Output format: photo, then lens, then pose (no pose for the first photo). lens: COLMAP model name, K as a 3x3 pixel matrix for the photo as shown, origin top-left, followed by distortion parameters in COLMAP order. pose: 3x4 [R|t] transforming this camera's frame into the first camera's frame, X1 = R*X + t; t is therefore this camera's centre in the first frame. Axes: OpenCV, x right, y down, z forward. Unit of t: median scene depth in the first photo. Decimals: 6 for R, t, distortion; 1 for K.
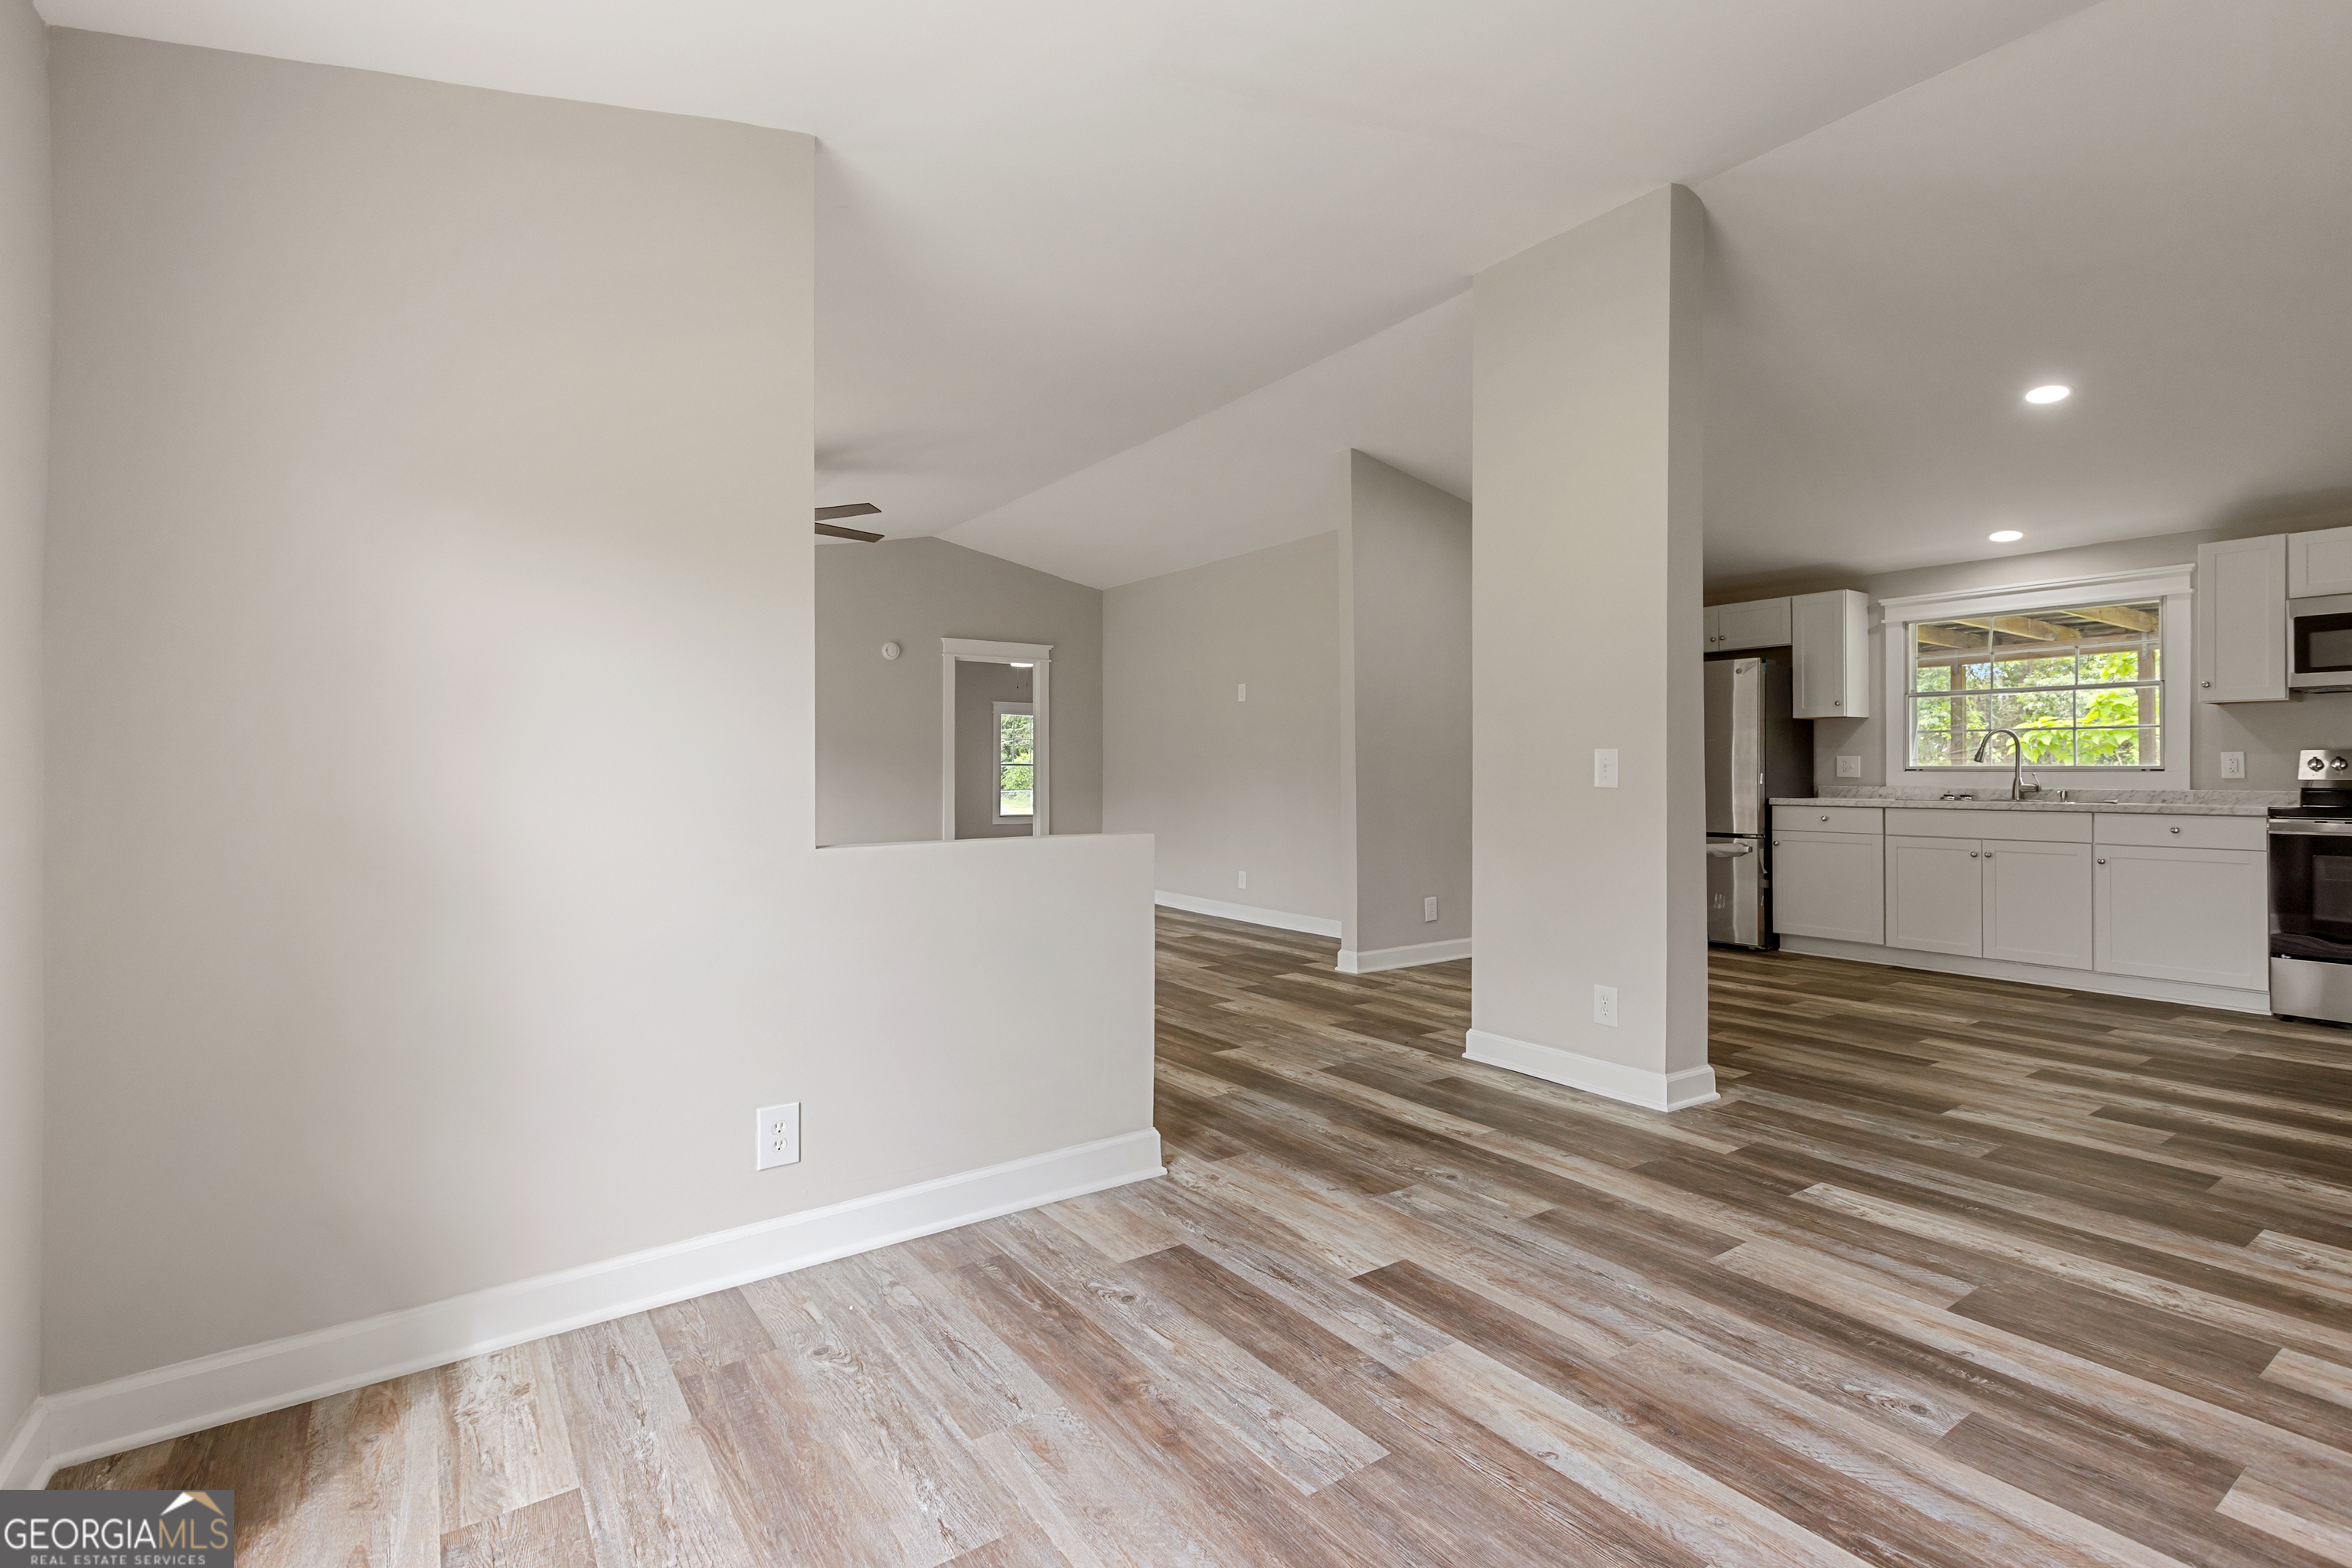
lens RADIAL K [[1064.6, 0, 1178.2], [0, 1064.6, 773.2], [0, 0, 1]] dist [0.003490, -0.001705]
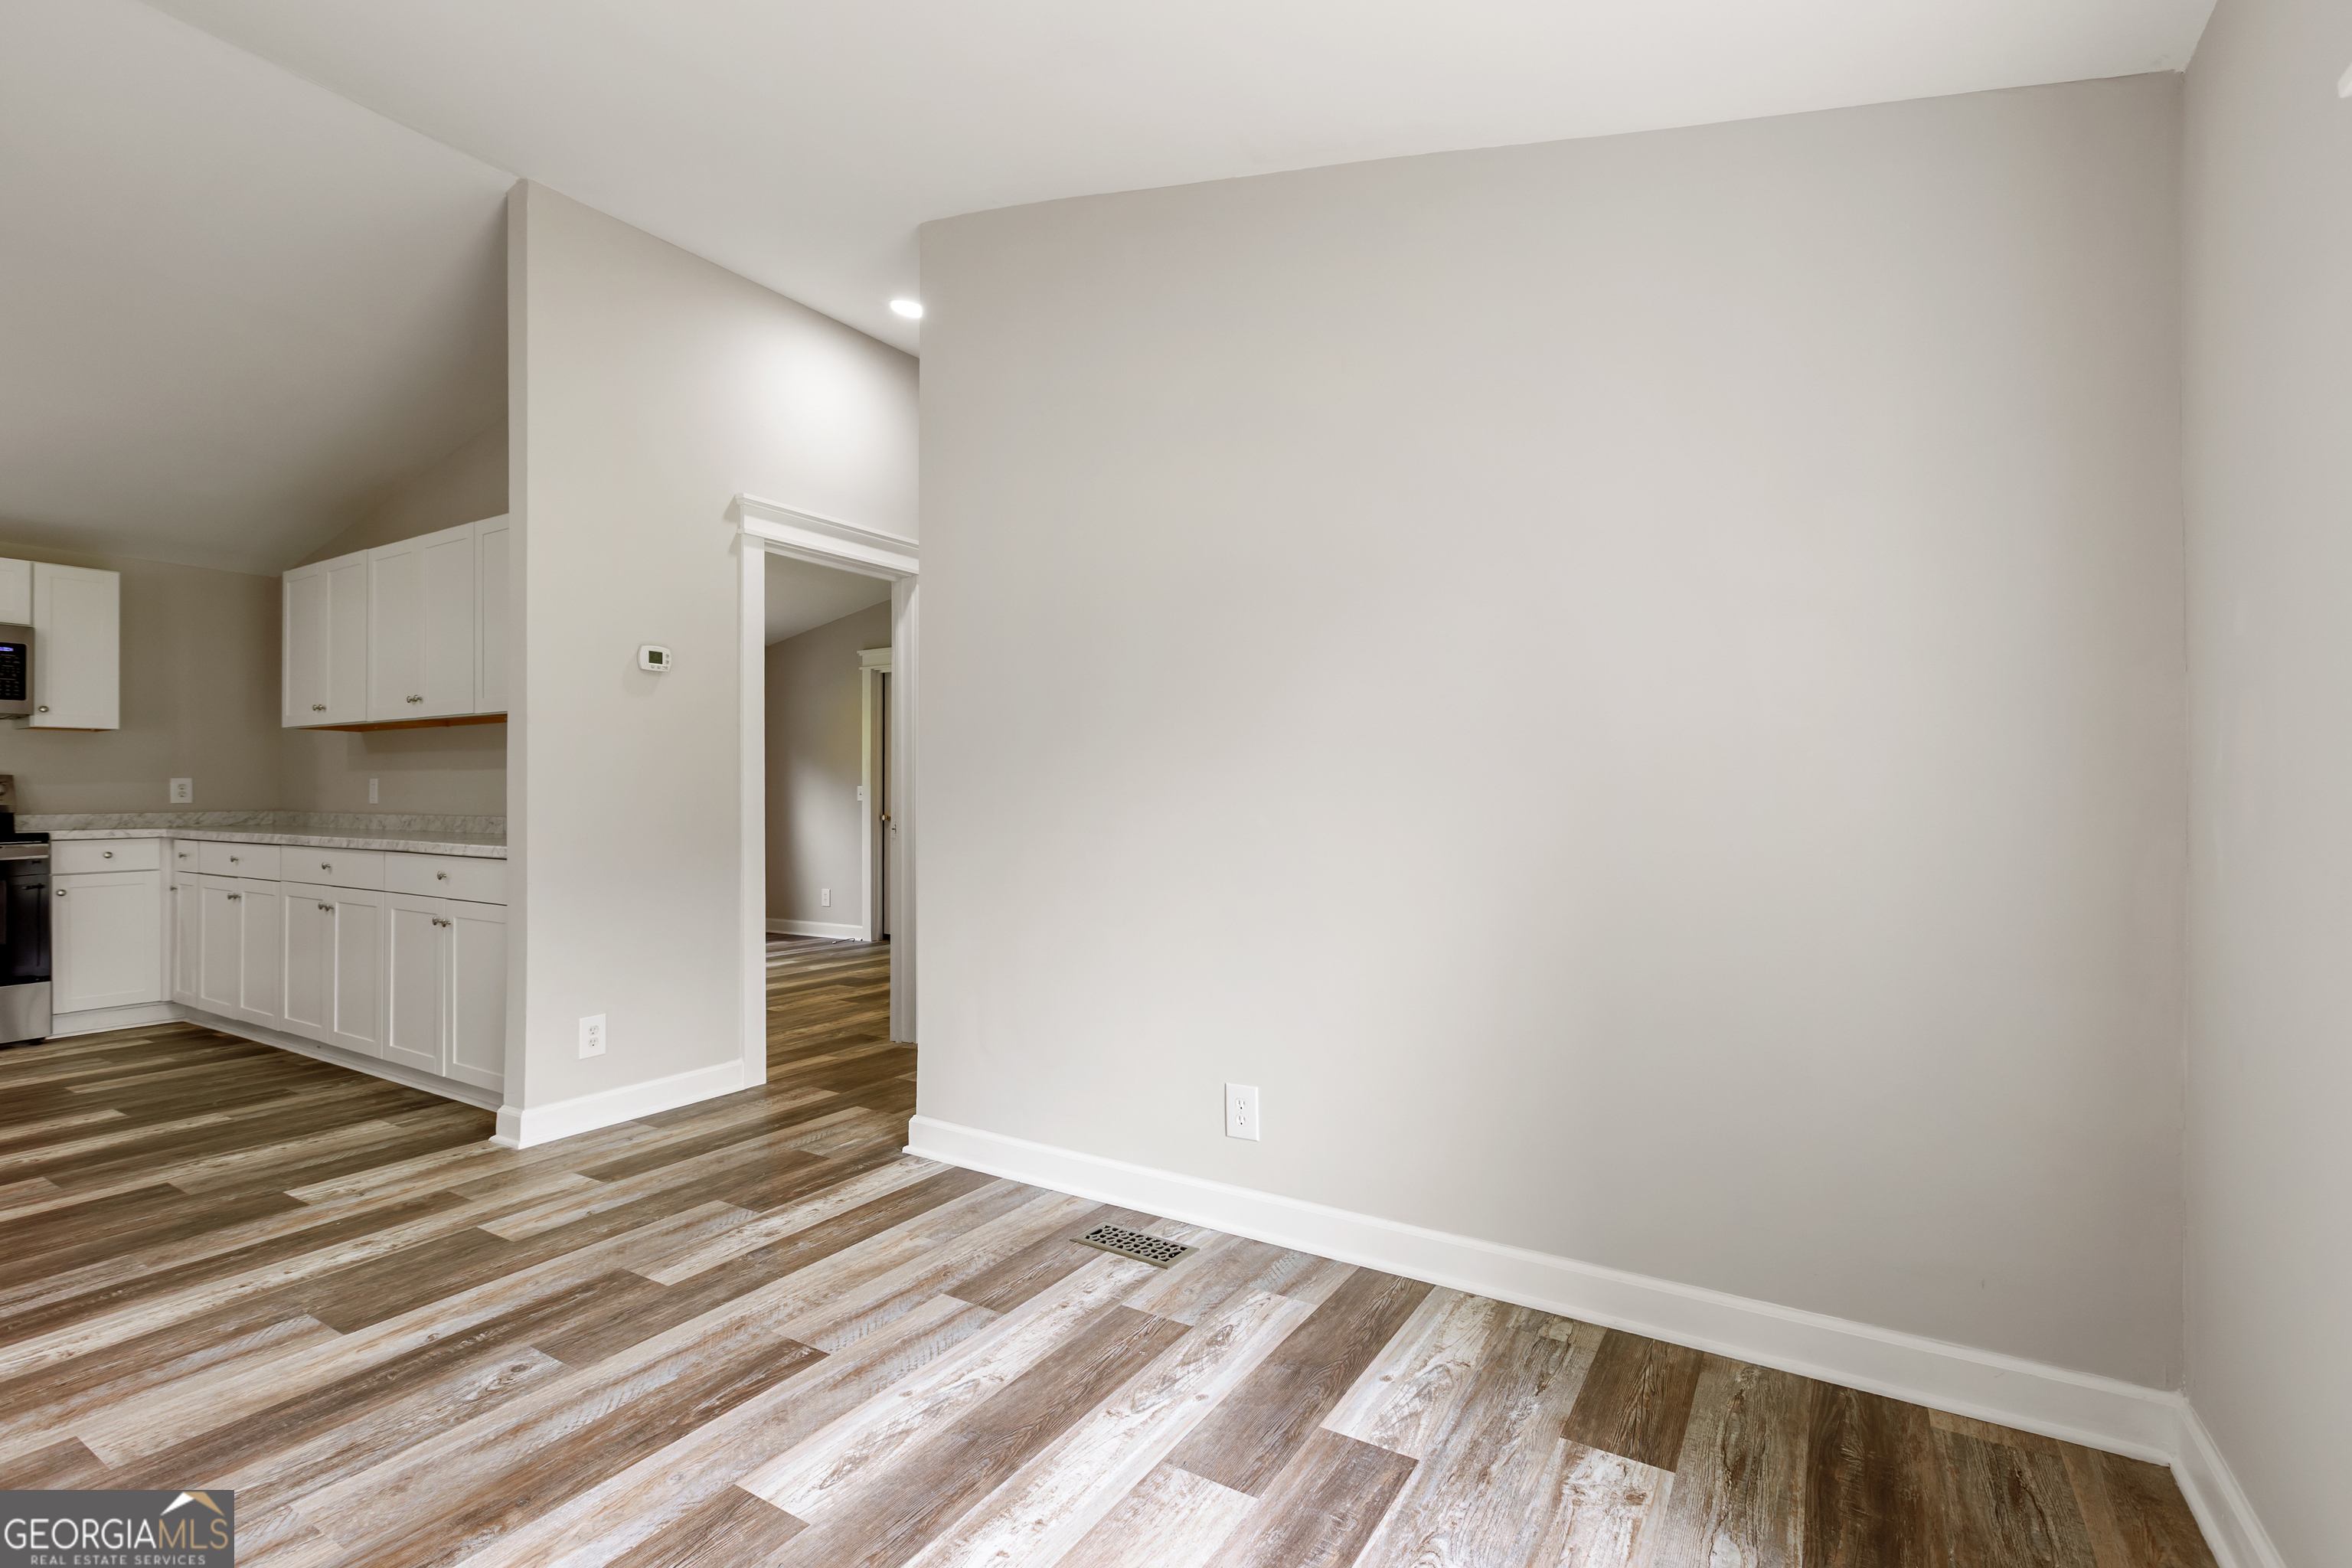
lens RADIAL K [[1064.6, 0, 1170.5], [0, 1064.6, 791.8], [0, 0, 1]] dist [0.003490, -0.001705]
pose [[-0.410424, 0.006910, 0.911869, -0.447535], [-0.000982, 0.999967, -0.008019, 0.003927], [-0.911894, -0.004187, -0.410404, 0.627227]]
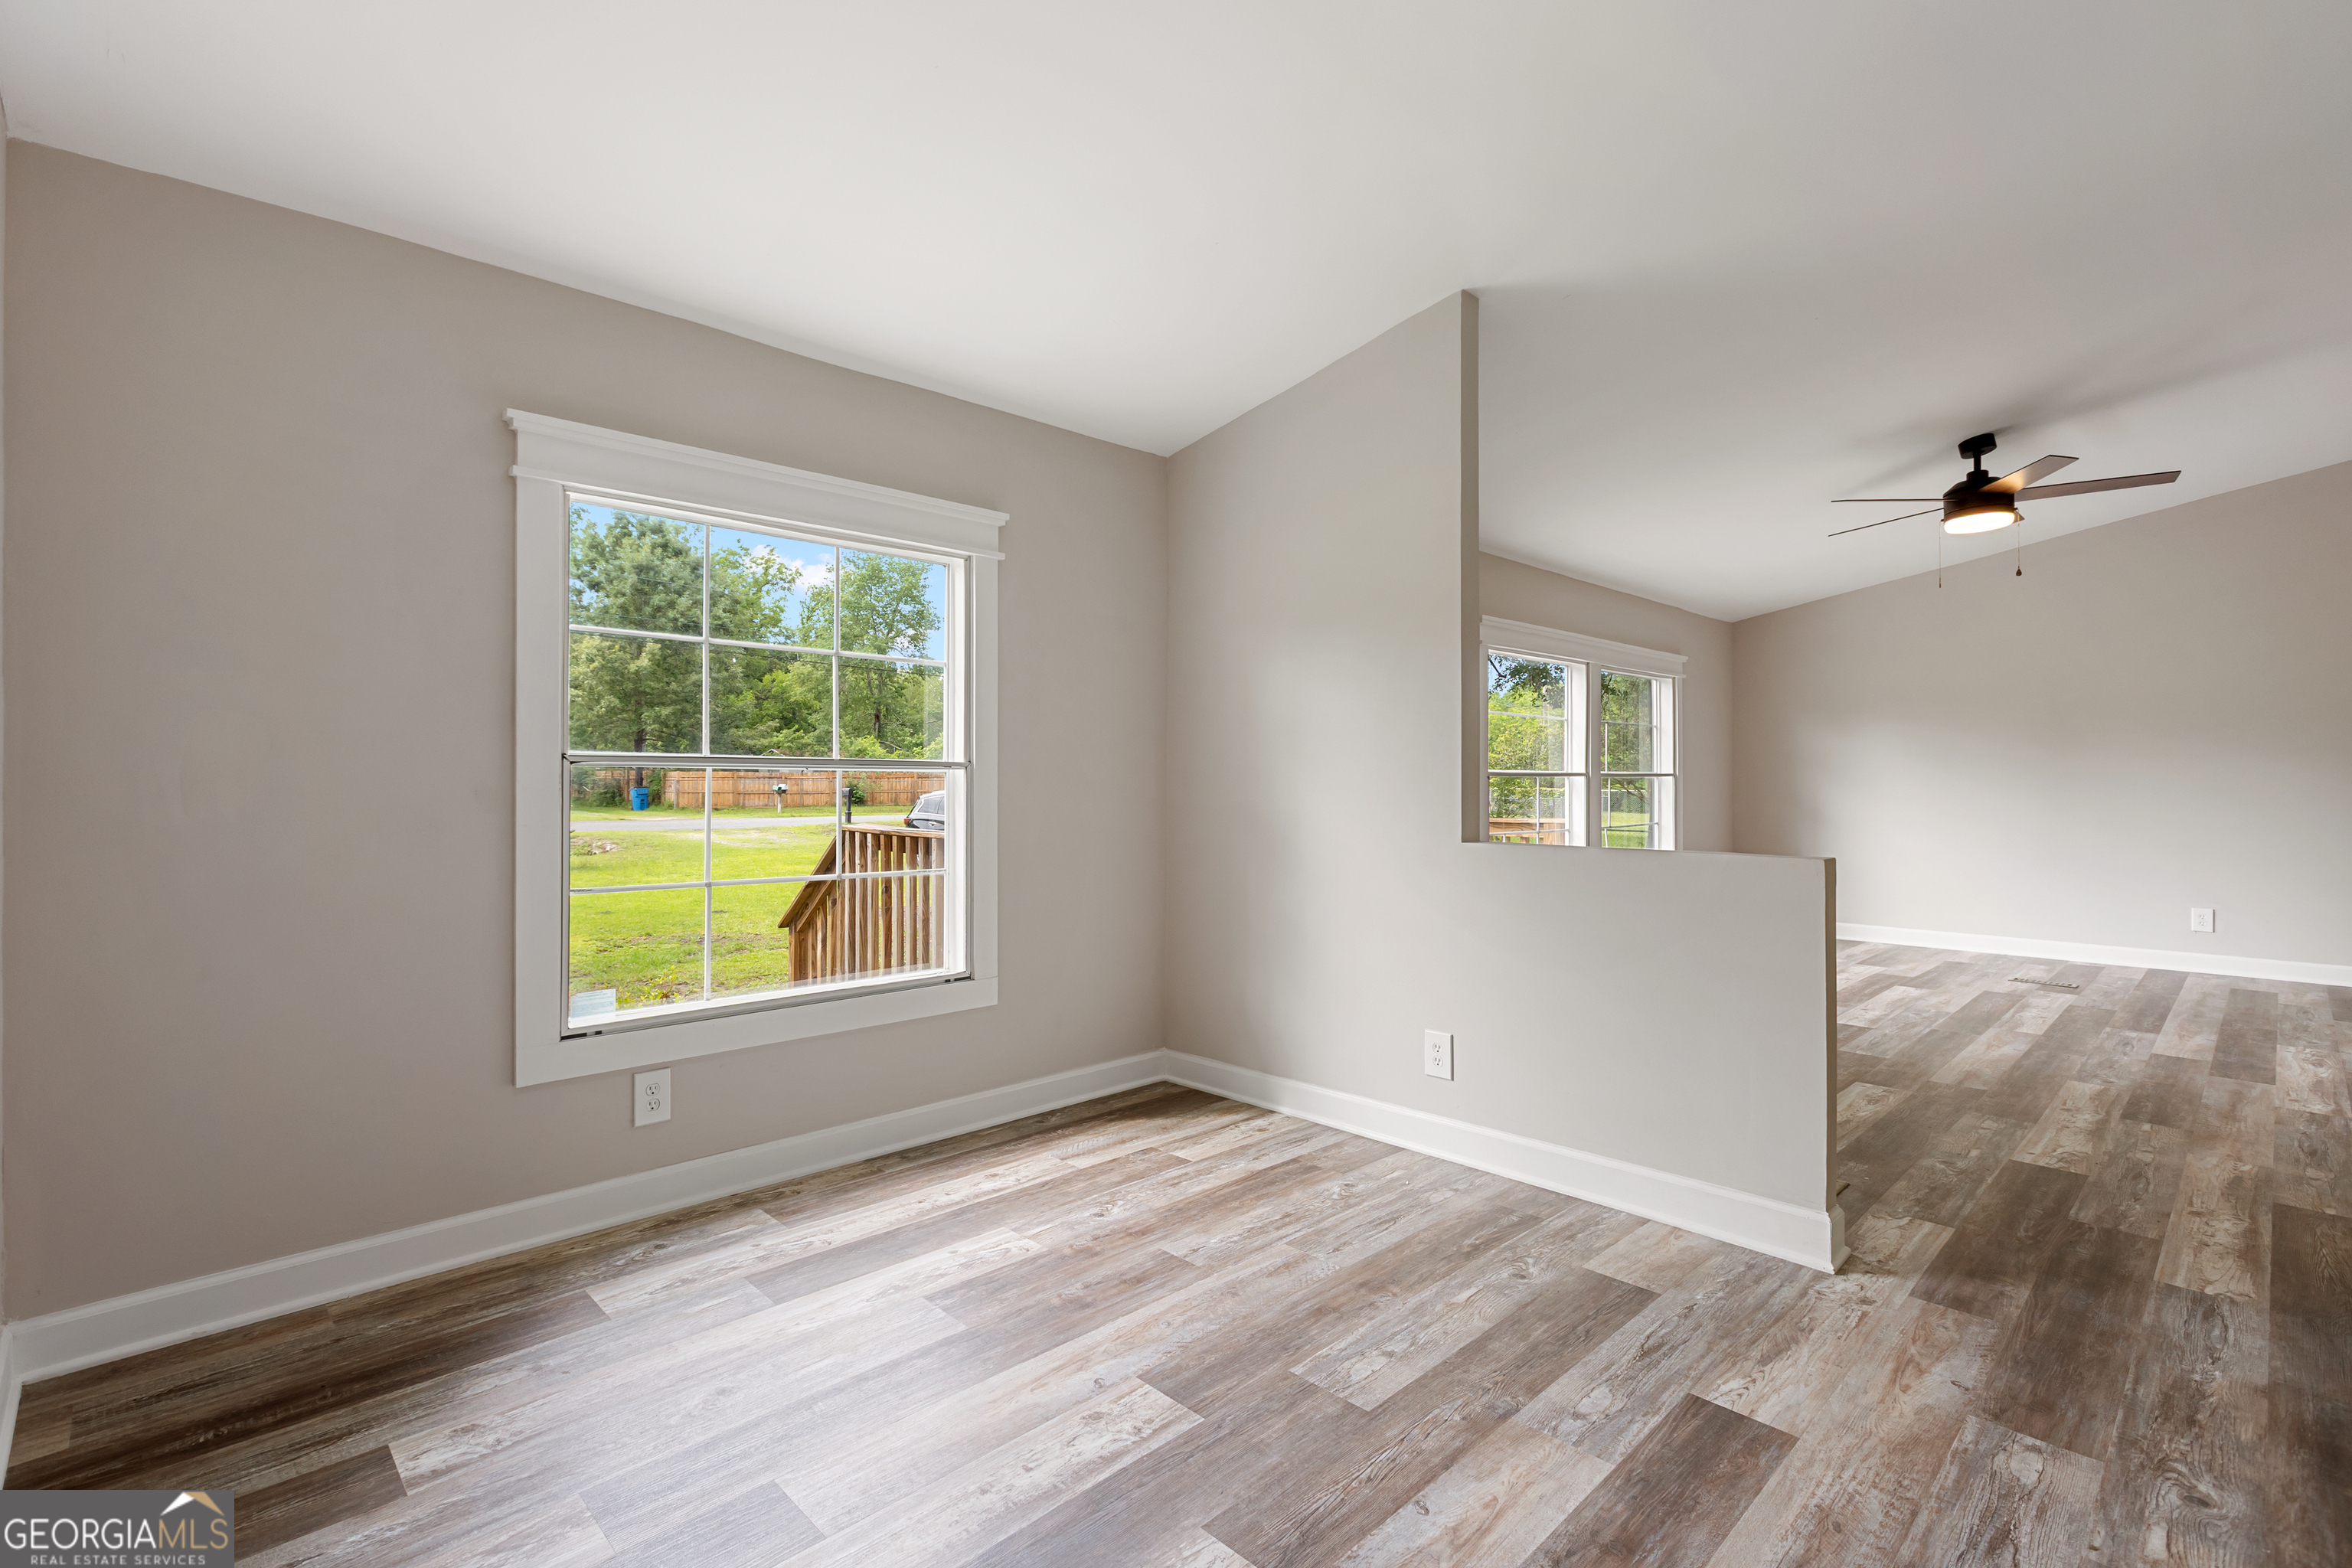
lens RADIAL K [[1064.6, 0, 1146.4], [0, 1064.6, 759.2], [0, 0, 1]] dist [0.003490, -0.001705]
pose [[0.149001, -0.016070, -0.988706, 0.877221], [-0.000739, 0.999866, -0.016363, -0.006083], [0.988837, 0.003169, 0.148969, 0.429698]]
